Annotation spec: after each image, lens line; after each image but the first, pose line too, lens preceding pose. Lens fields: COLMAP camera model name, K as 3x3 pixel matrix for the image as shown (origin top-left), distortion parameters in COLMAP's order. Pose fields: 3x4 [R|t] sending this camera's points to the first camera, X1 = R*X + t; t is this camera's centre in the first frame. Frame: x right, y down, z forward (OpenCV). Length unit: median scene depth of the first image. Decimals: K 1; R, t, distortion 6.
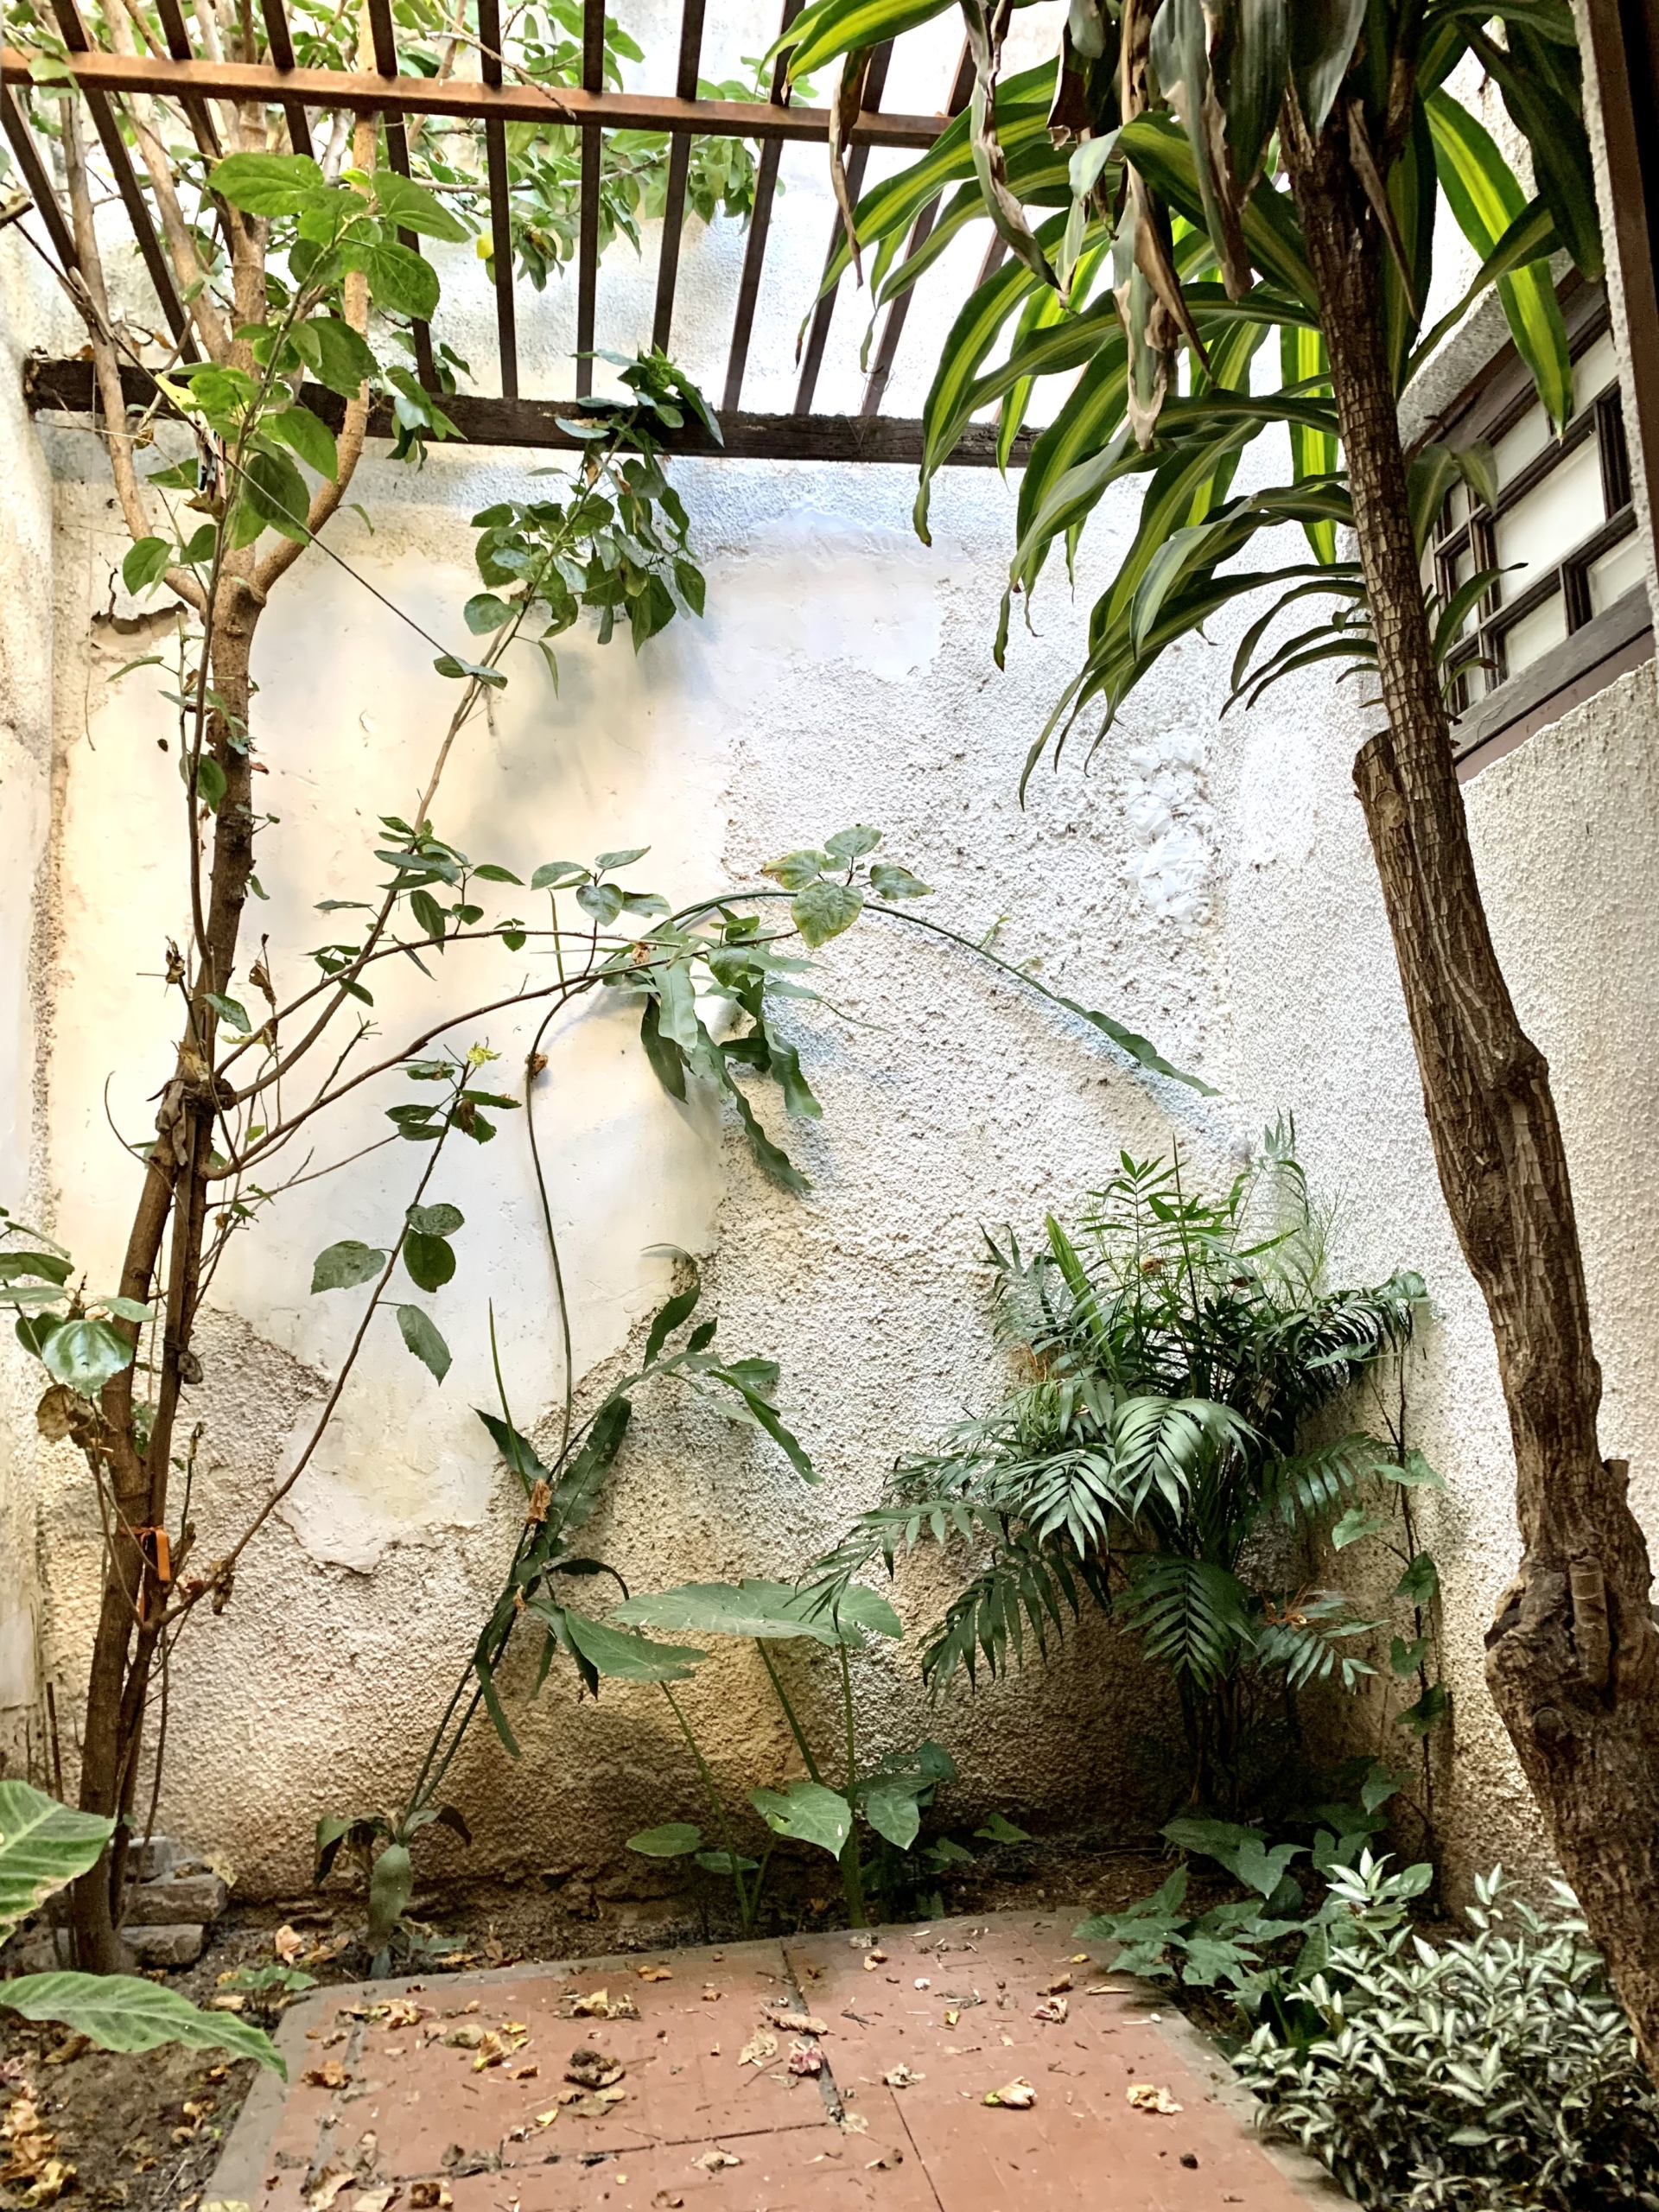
lens RADIAL K [[1686.1, 0, 823.8], [0, 1686.1, 1117.3], [0, 0, 1]] dist [0.068521, -0.088261]
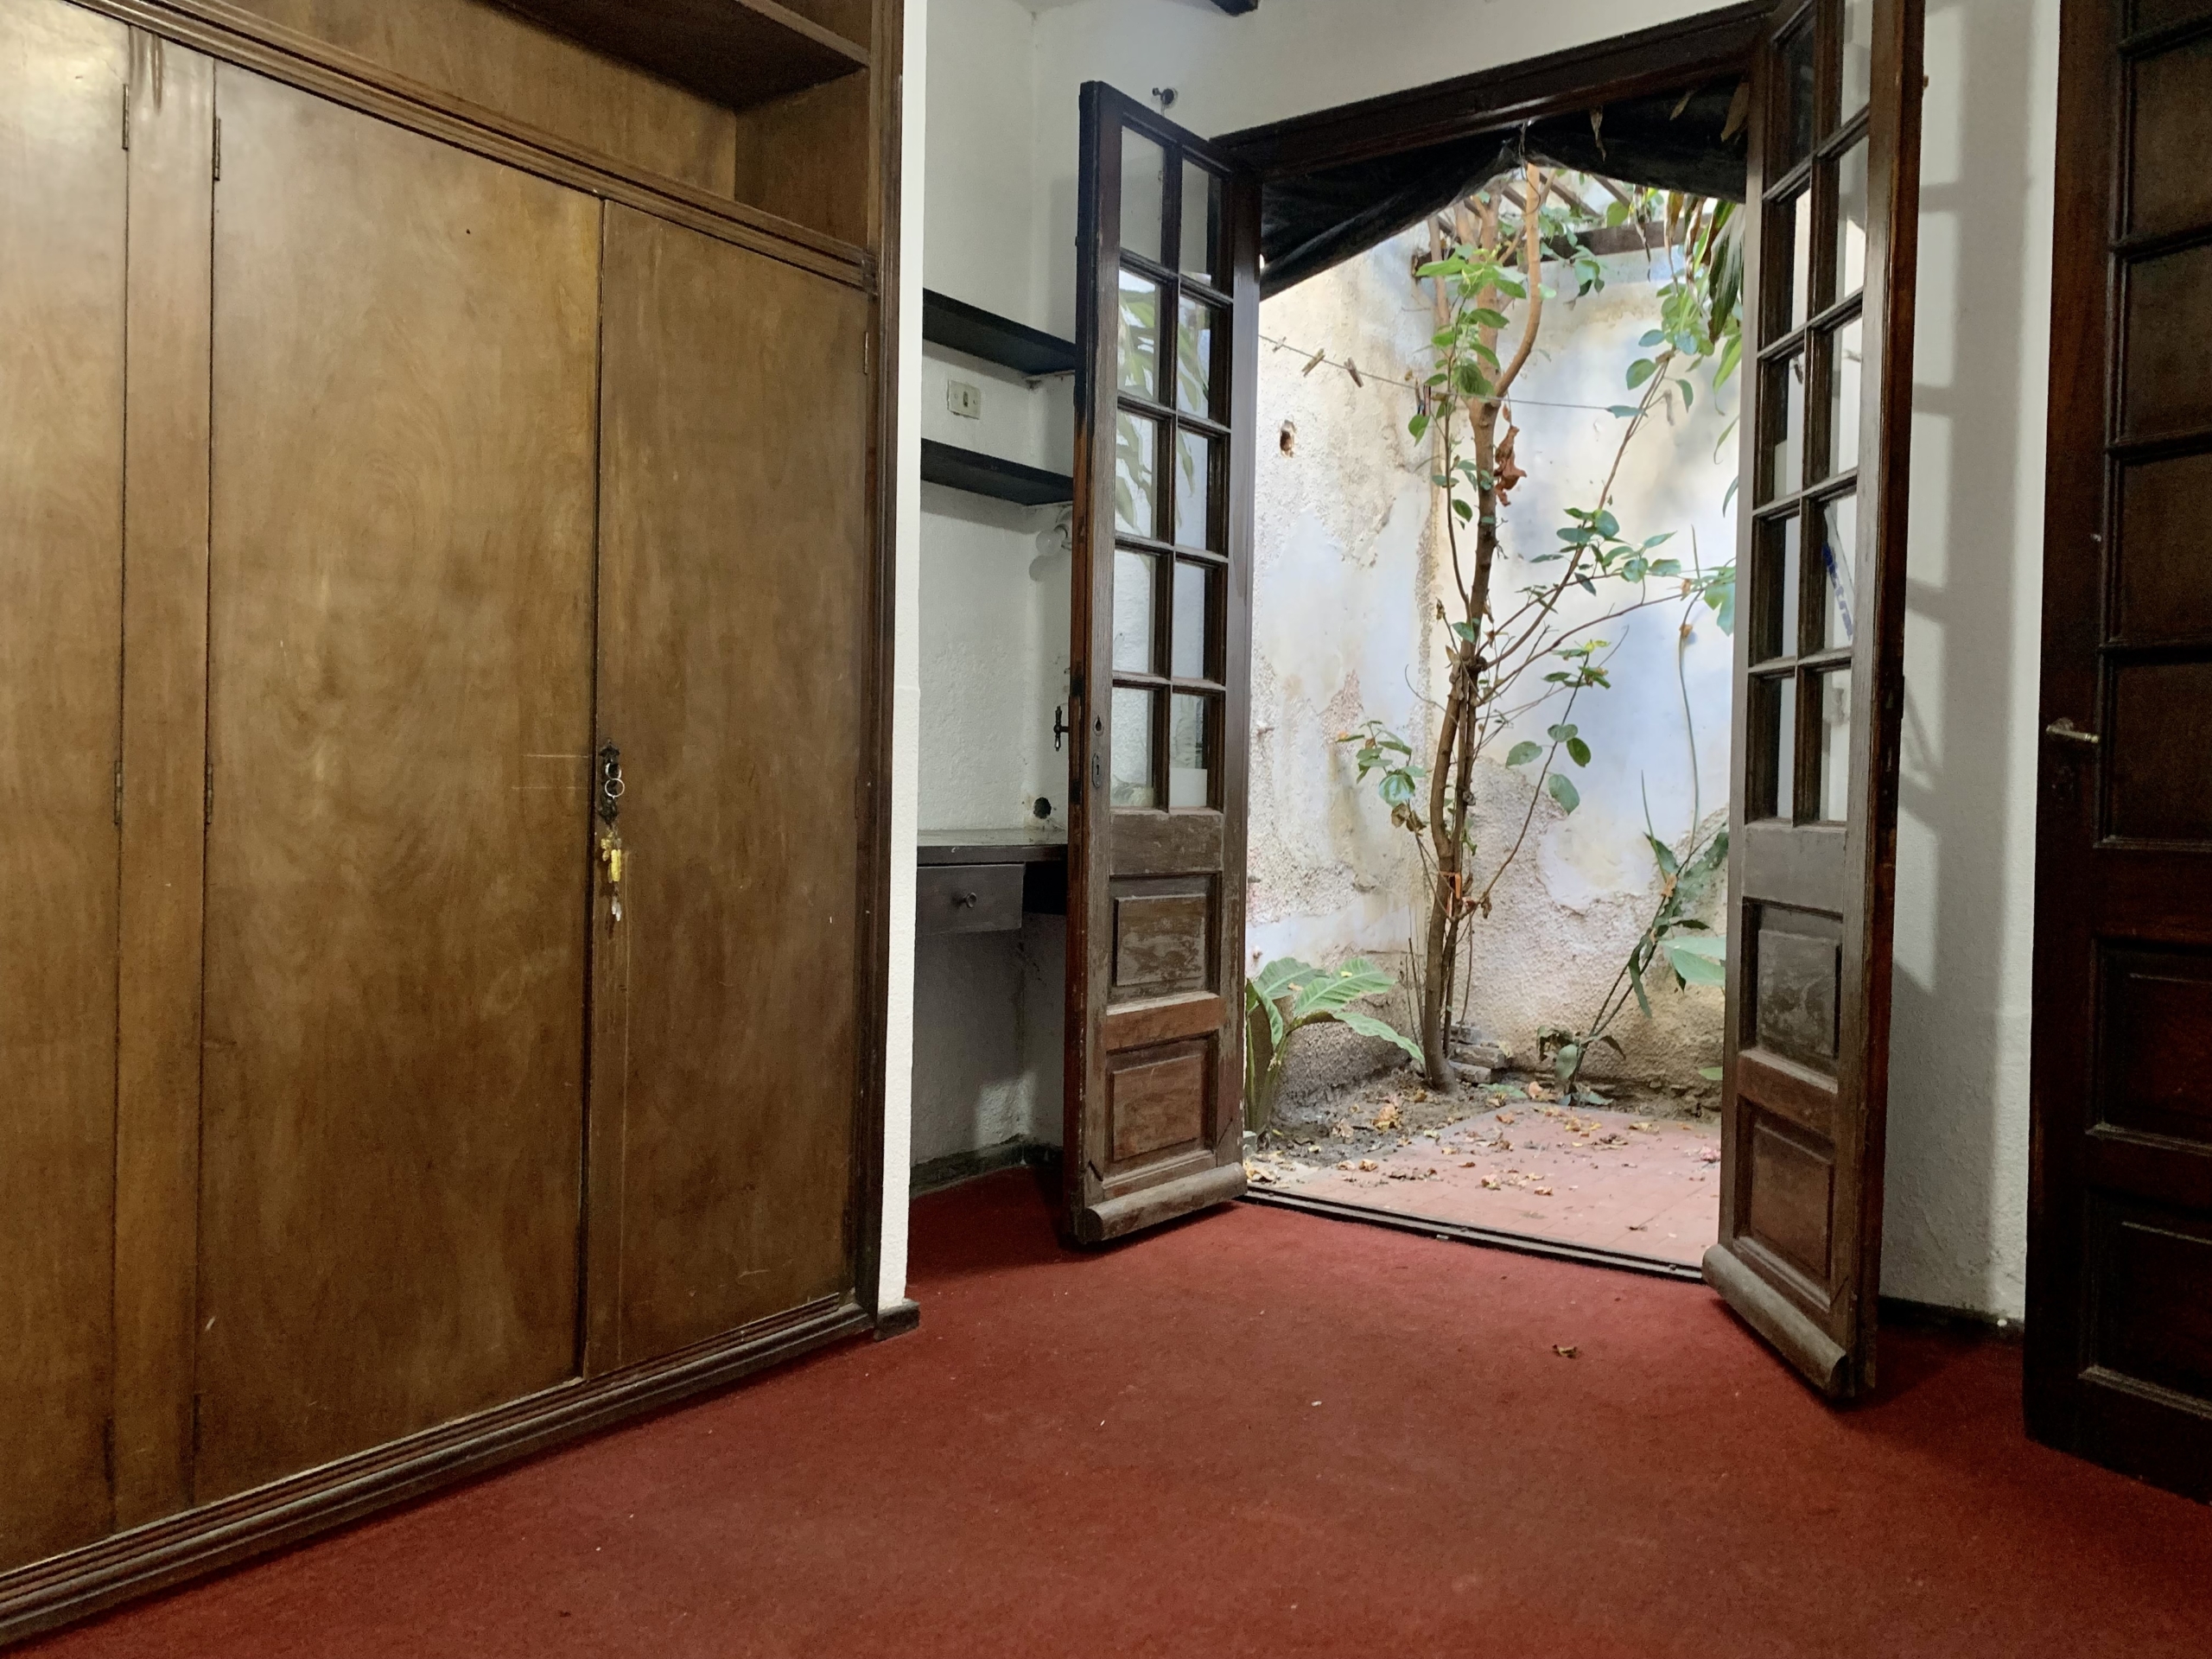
lens RADIAL K [[1686.1, 0, 1115.0], [0, 1686.1, 813.2], [0, 0, 1]] dist [0.068521, -0.088261]
pose [[0.719377, 0.069902, -0.691094, 0.710440], [0.048535, 0.987434, 0.150397, -0.157698], [0.692922, -0.141734, 0.706944, -0.714091]]
